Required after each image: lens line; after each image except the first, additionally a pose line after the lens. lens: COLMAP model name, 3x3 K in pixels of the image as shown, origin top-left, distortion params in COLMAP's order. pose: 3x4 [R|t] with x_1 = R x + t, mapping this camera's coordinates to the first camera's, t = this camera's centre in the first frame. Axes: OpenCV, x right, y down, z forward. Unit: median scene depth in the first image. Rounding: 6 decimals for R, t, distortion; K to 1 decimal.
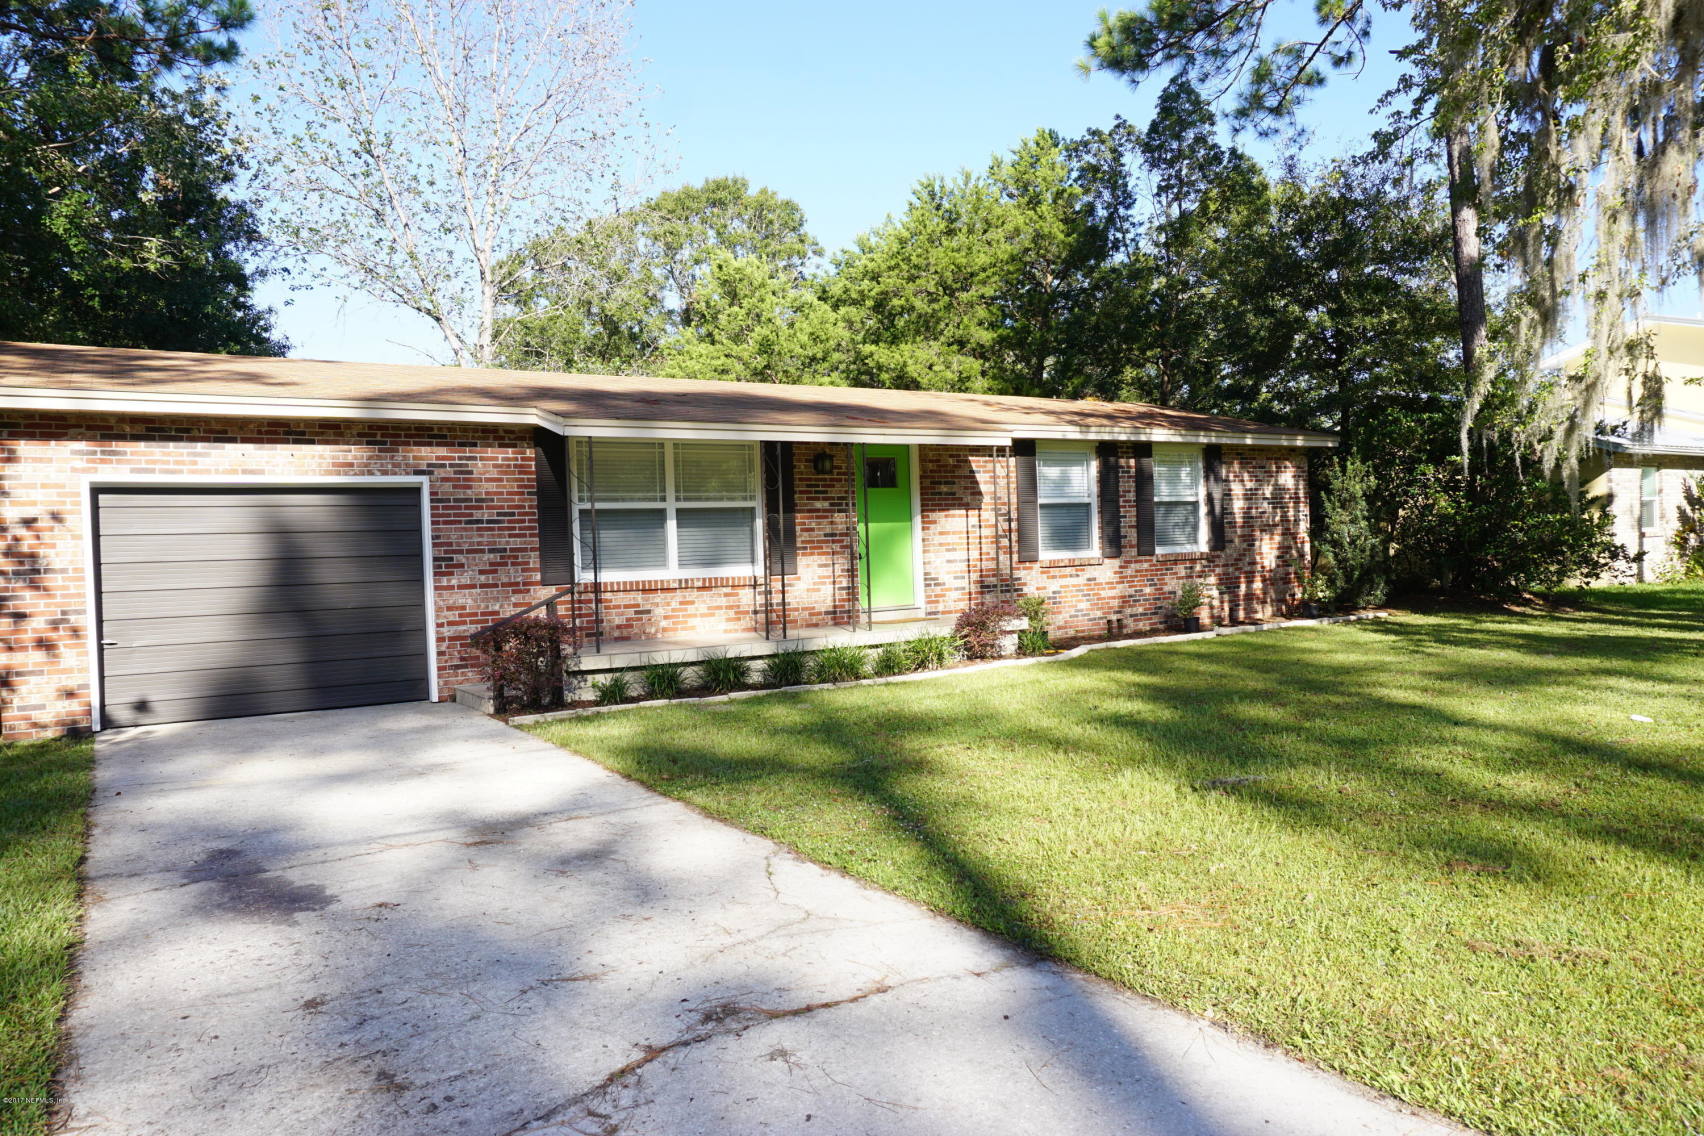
lens RADIAL K [[1121.5, 0, 849.8], [0, 1121.5, 564.5], [0, 0, 1]] dist [-0.057058, 0.033319]
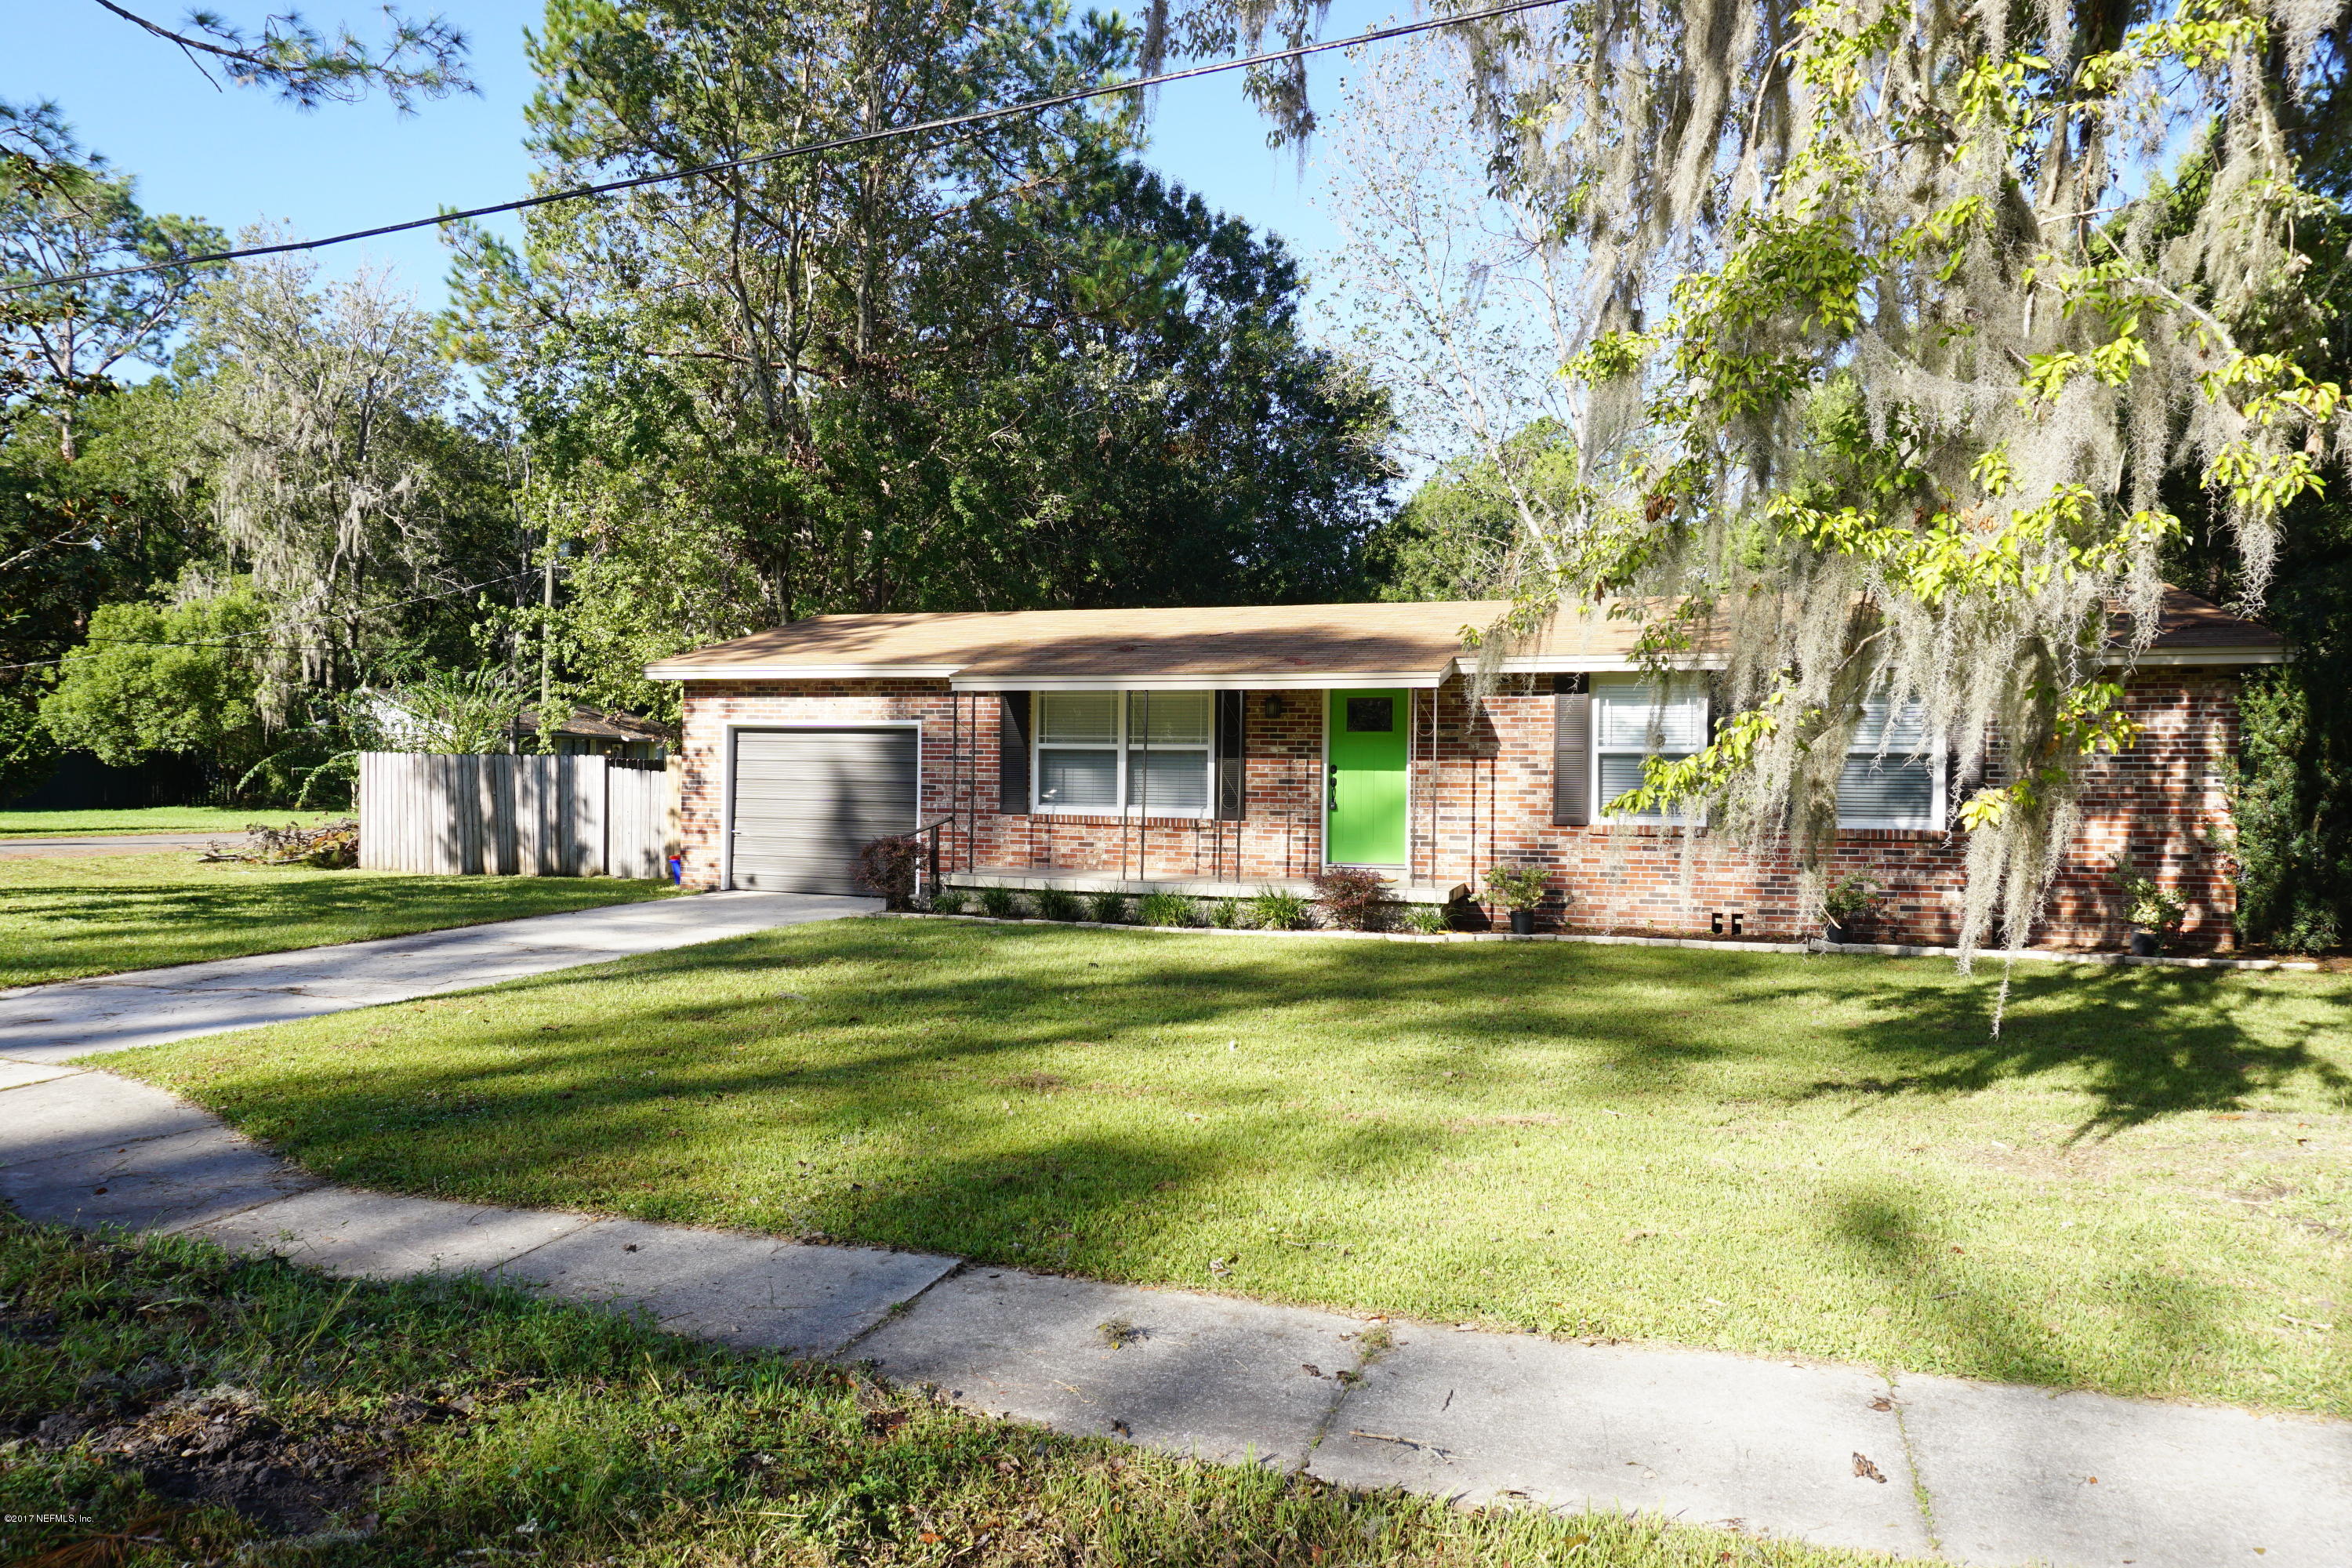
lens RADIAL K [[1547.9, 0, 1172.9], [0, 1547.9, 779.2], [0, 0, 1]] dist [-0.057058, 0.033319]
pose [[0.626573, 0.048253, -0.777867, 0.882779], [-0.045705, 0.998639, 0.025132, -0.053333], [0.778021, 0.019805, 0.627926, 0.096449]]
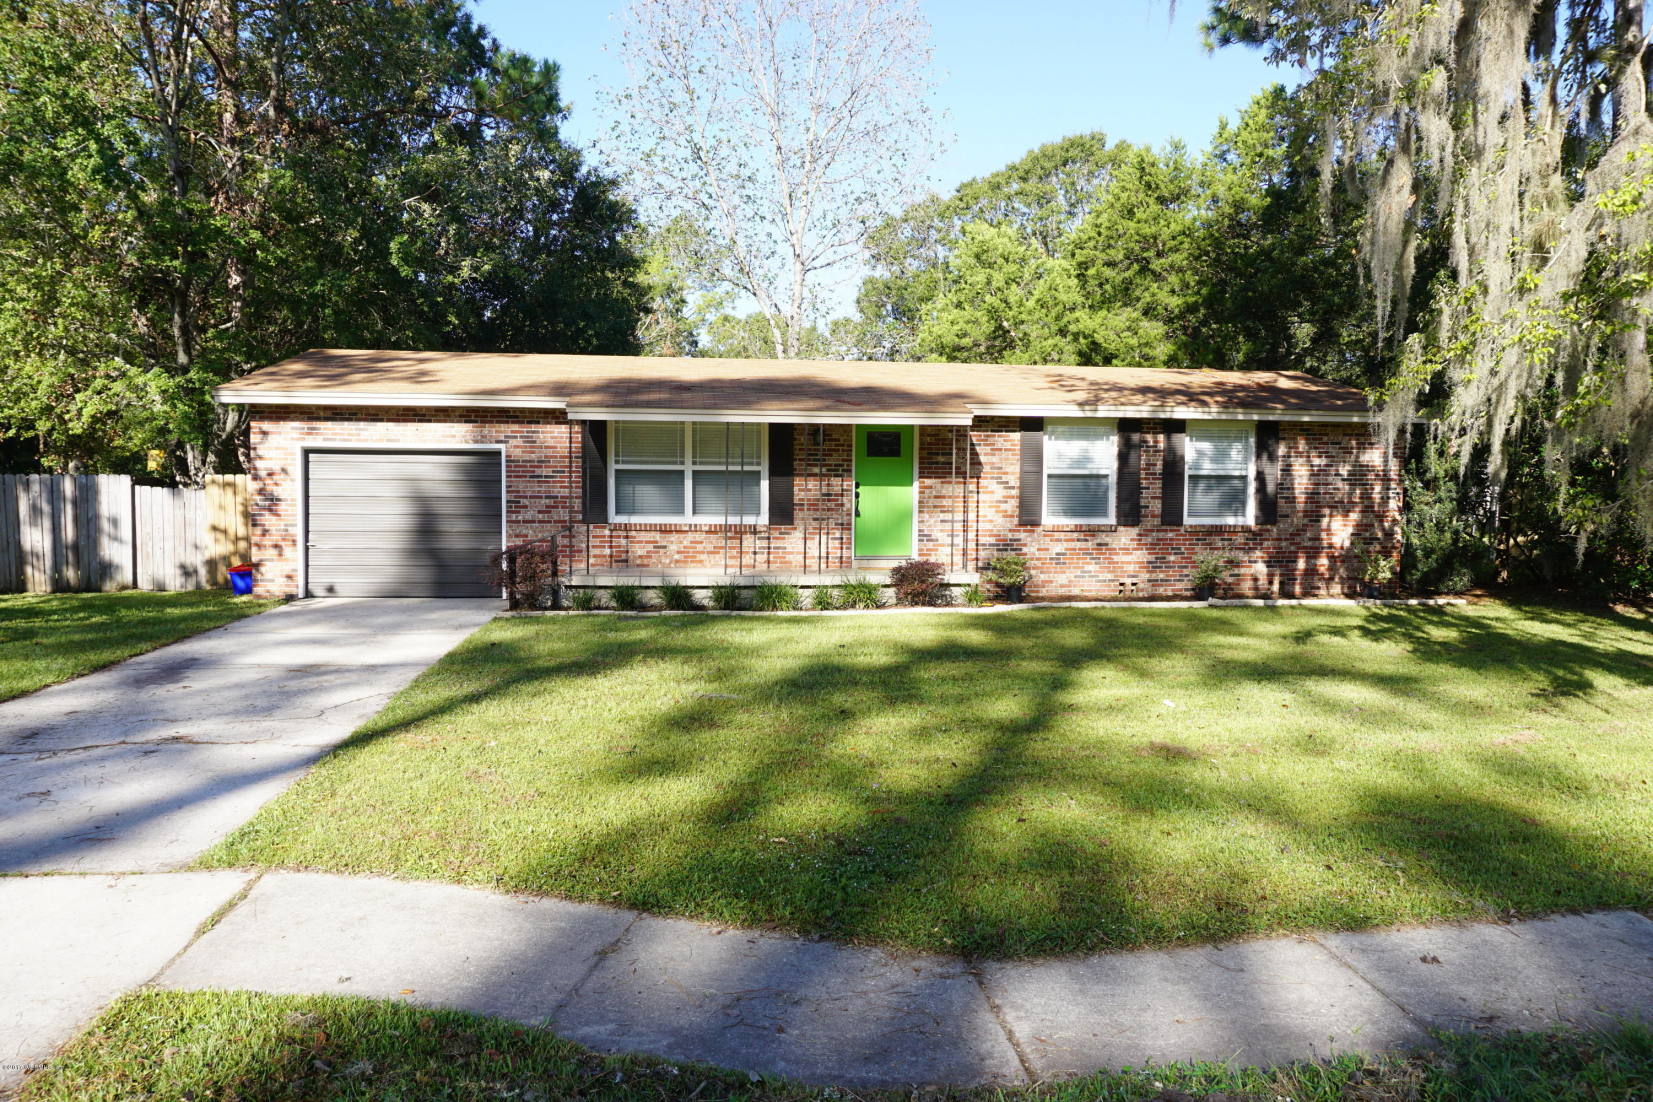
lens RADIAL K [[1084.5, 0, 828.6], [0, 1084.5, 568.6], [0, 0, 1]] dist [-0.057823, 0.004540]
pose [[0.903812, 0.075561, -0.421205, 0.463985], [-0.047708, 0.995943, 0.076295, -0.034557], [0.425262, -0.048861, 0.903751, -0.077358]]
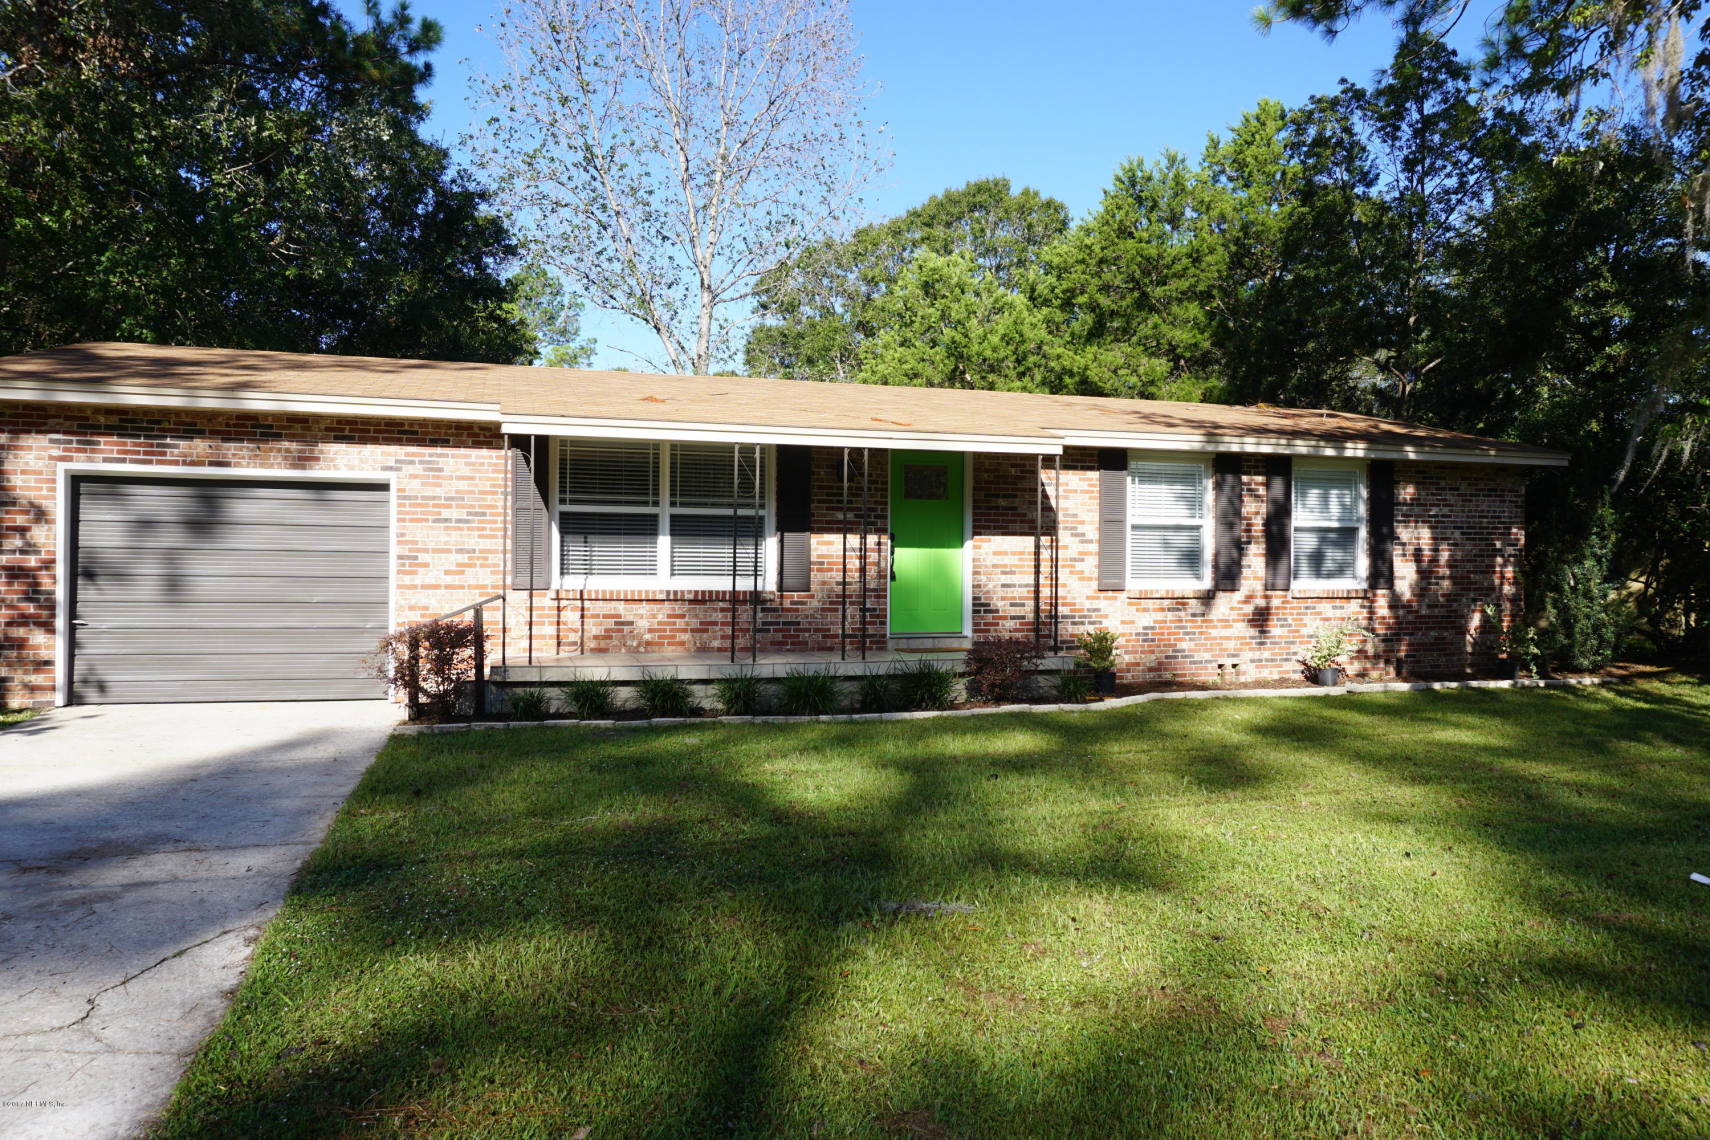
lens RADIAL K [[1125.4, 0, 852.7], [0, 1125.4, 566.5], [0, 0, 1]] dist [-0.057058, 0.033319]
pose [[0.960040, 0.045505, -0.276137, 0.217235], [-0.047840, 0.998854, -0.001722, -0.010673], [0.275742, 0.014863, 0.961117, 0.125028]]
